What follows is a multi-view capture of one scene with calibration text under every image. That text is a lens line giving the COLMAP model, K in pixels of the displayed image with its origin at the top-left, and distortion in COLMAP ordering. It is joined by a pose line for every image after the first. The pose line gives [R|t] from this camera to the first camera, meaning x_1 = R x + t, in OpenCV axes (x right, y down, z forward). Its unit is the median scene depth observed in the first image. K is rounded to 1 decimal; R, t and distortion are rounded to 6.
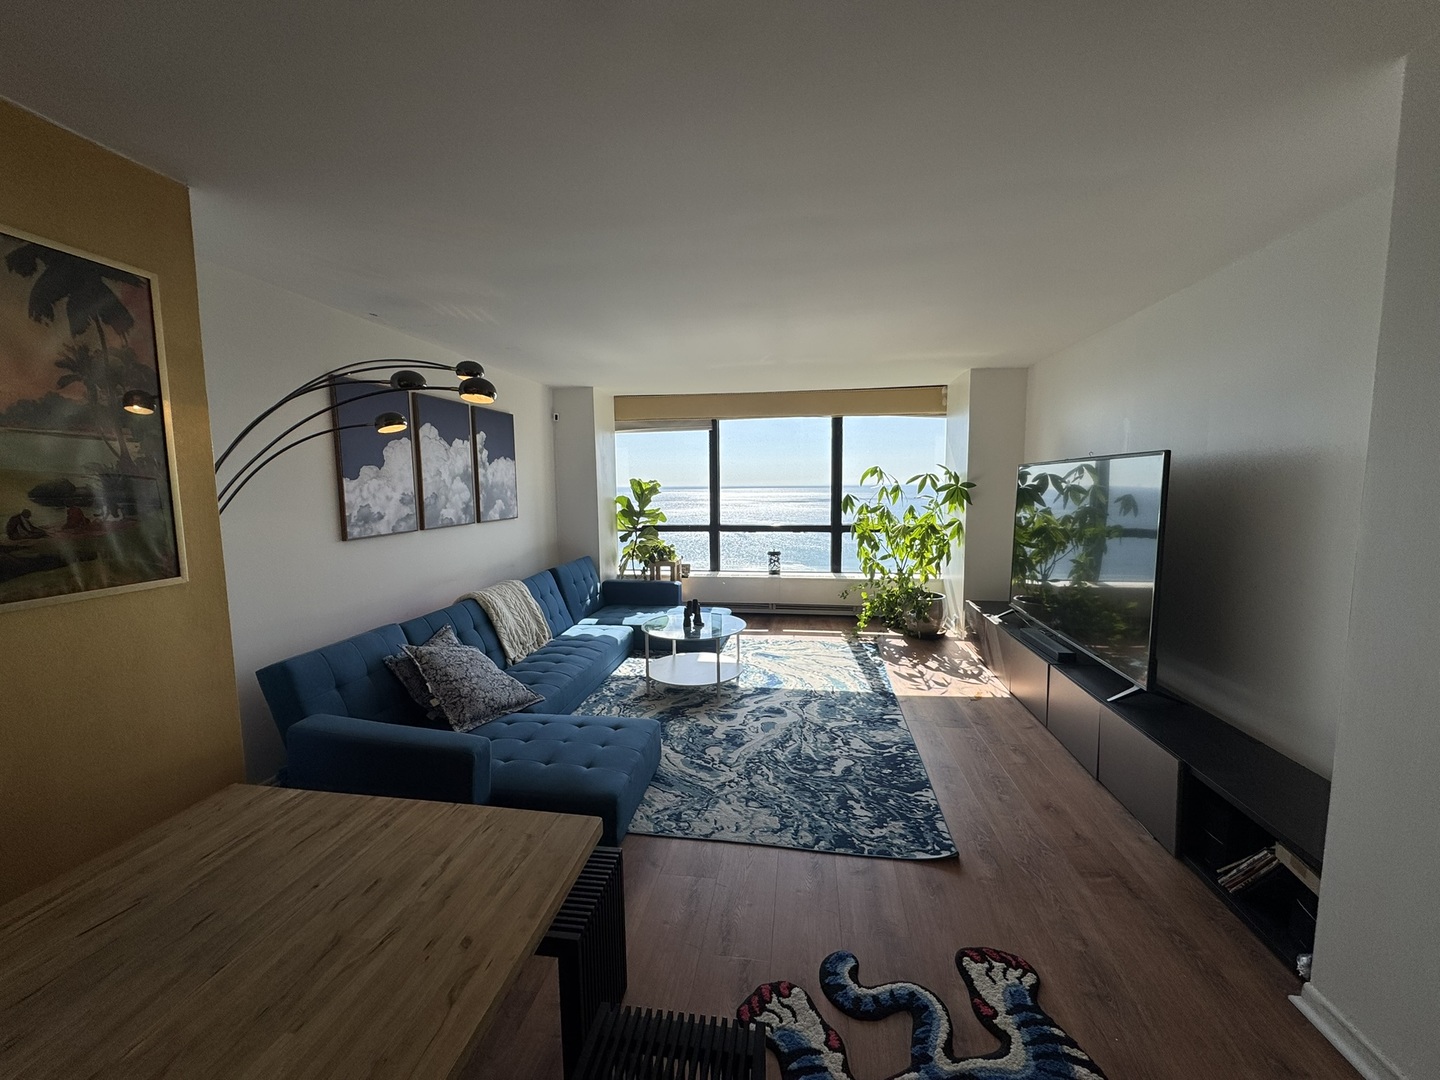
lens RADIAL K [[577.1, 0, 714.2], [0, 577.1, 538.8], [0, 0, 1]] dist [-0.000399, -0.000039]
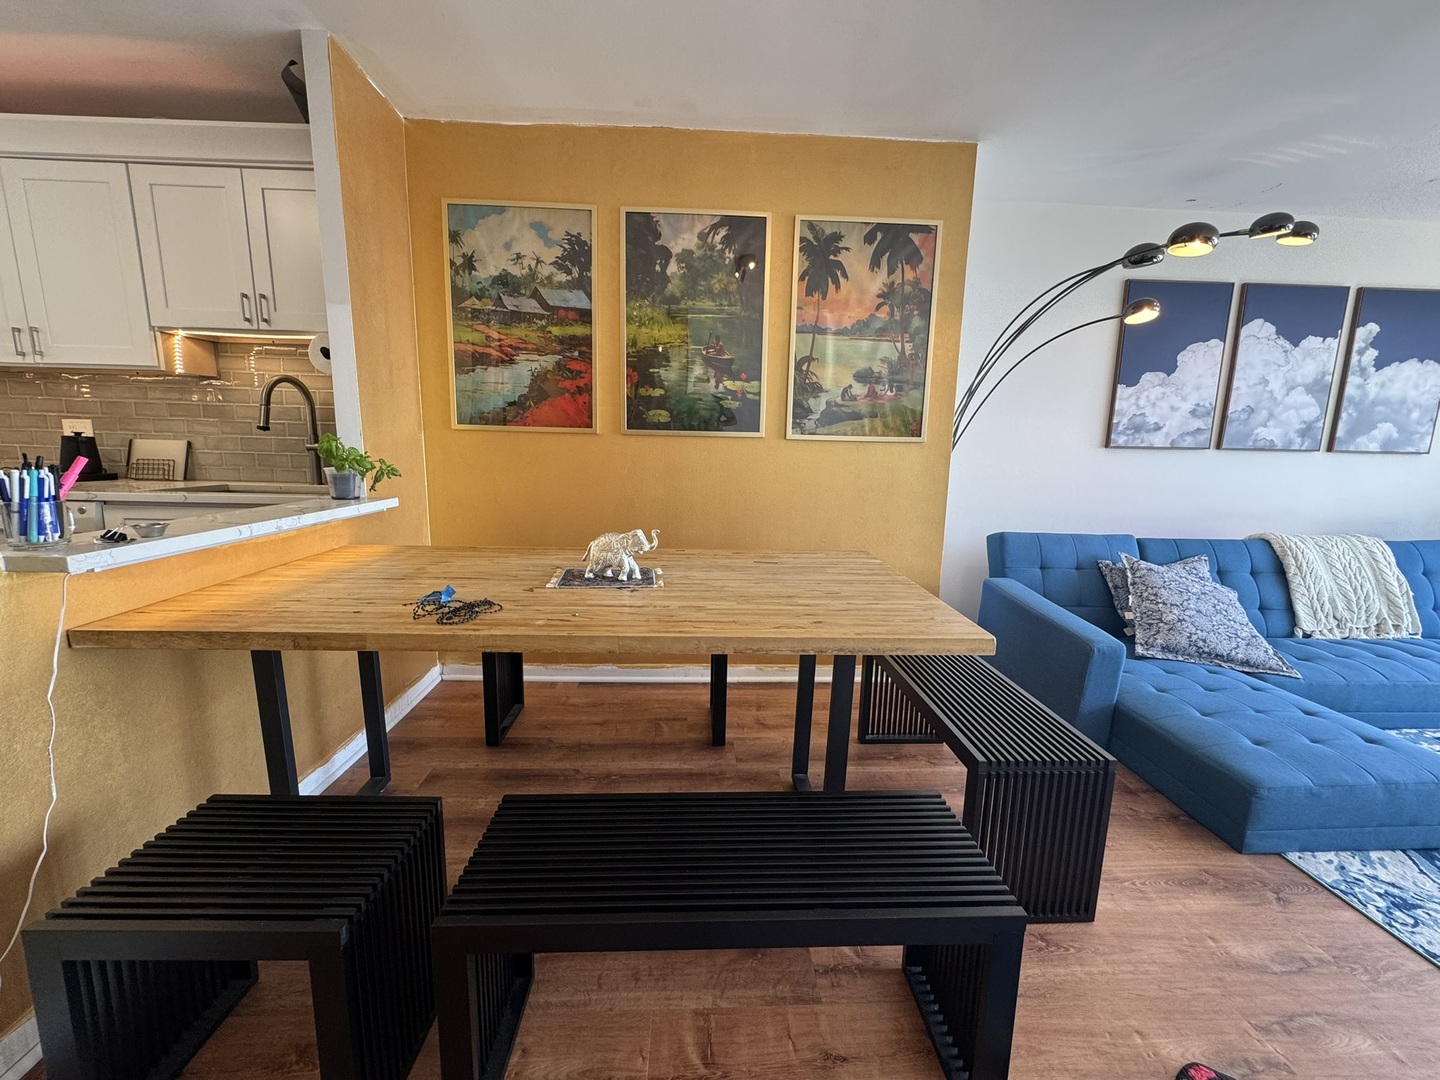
lens RADIAL K [[577.1, 0, 717.7], [0, 577.1, 538.8], [0, 0, 1]] dist [-0.000399, -0.000039]
pose [[0.193363, 0.179025, -0.964656, 0.225233], [-0.123017, 0.979876, 0.157191, 0.079907], [0.973385, 0.088274, 0.211495, 0.115208]]
